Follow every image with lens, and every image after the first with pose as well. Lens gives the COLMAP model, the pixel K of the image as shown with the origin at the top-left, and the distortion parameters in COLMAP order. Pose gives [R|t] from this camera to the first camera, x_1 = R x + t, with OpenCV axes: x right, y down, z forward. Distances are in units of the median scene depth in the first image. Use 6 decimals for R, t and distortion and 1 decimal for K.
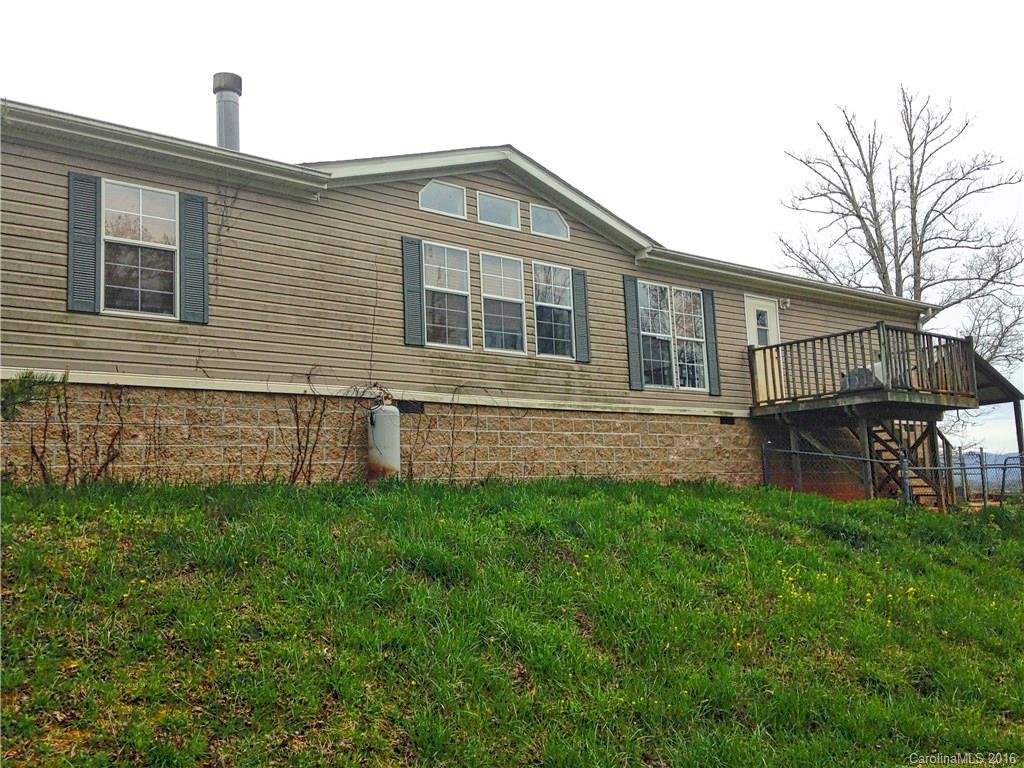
lens RADIAL K [[965.9, 0, 511.9], [0, 965.9, 384.6], [0, 0, 1]] dist [0.004204, 0.000000]
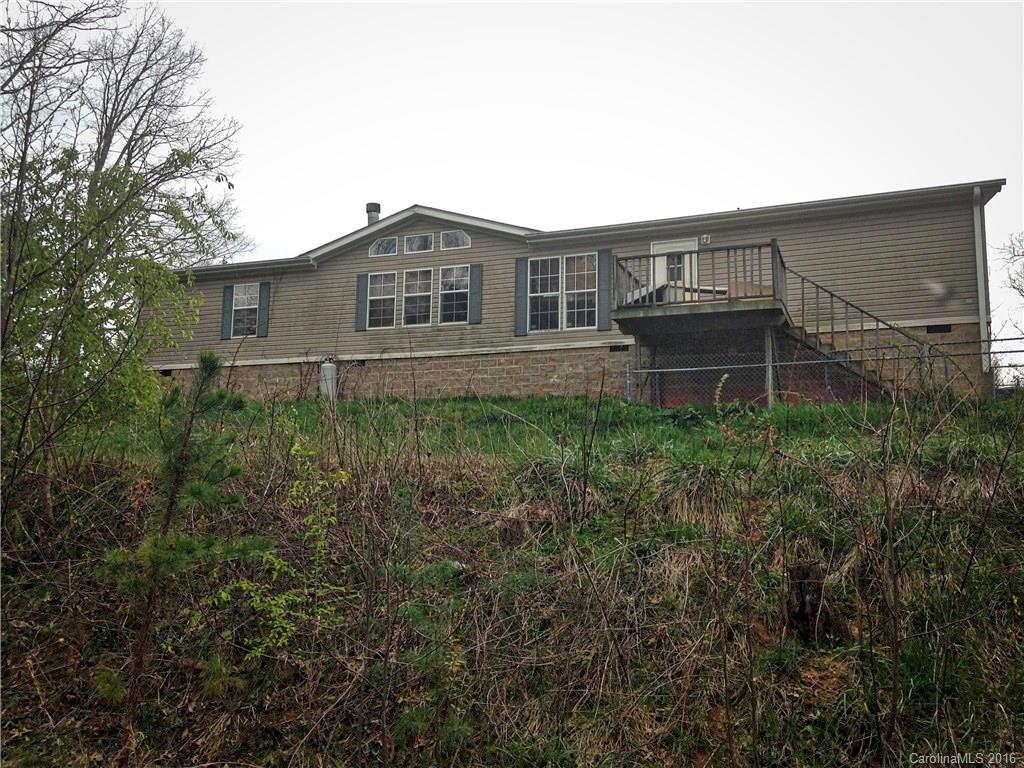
lens RADIAL K [[965.9, 0, 512.0], [0, 965.9, 382.6], [0, 0, 1]] dist [0.004204, 0.000000]
pose [[0.441114, -0.075035, -0.894309, 1.520310], [0.078833, 0.995886, -0.044674, 0.149736], [0.893982, -0.050795, 0.445215, 0.364777]]
